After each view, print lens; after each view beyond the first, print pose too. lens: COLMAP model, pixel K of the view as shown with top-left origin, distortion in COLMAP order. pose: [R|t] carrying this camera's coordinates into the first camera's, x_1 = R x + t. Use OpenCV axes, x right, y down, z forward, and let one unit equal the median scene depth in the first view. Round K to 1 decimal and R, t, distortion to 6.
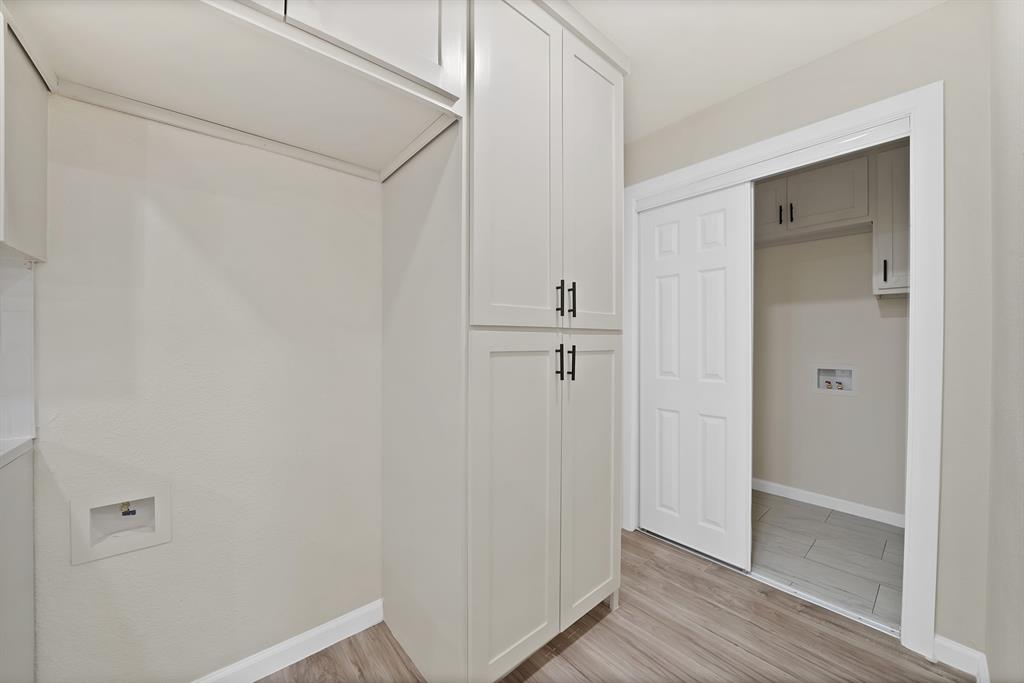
lens RADIAL K [[362.5, 0, 506.6], [0, 362.5, 345.7], [0, 0, 1]] dist [-0.021656, 0.000042]
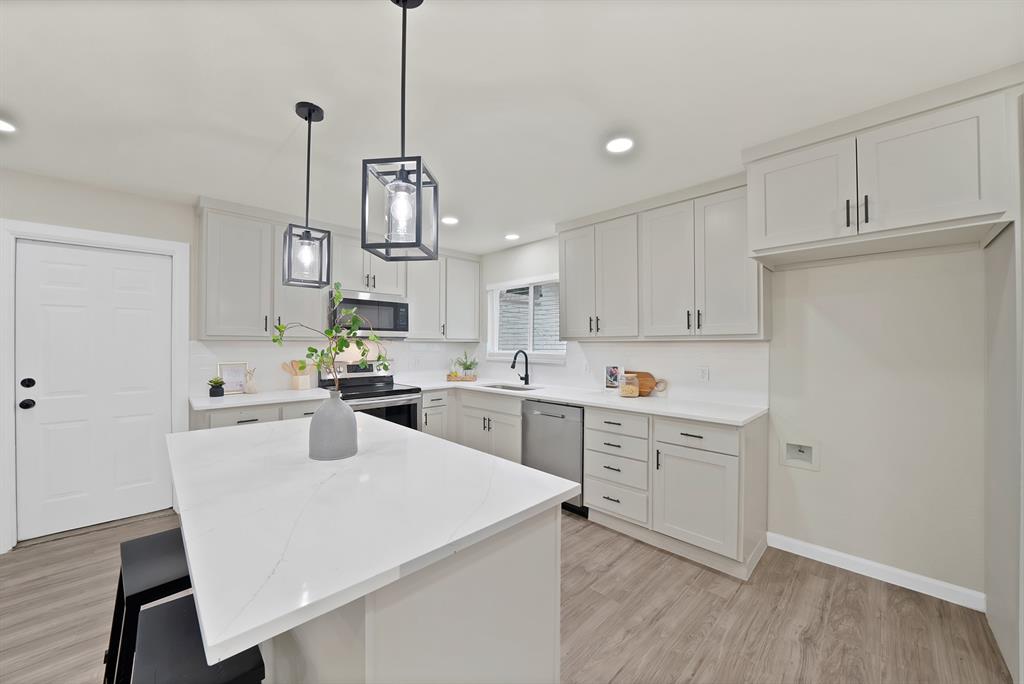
lens RADIAL K [[378.2, 0, 502.6], [0, 378.2, 343.1], [0, 0, 1]] dist [-0.011252, 0.000149]
pose [[0.057383, -0.006719, -0.998330, 0.963018], [-0.009770, 0.999926, -0.007292, -0.129173], [0.998304, 0.010172, 0.057313, -0.828885]]
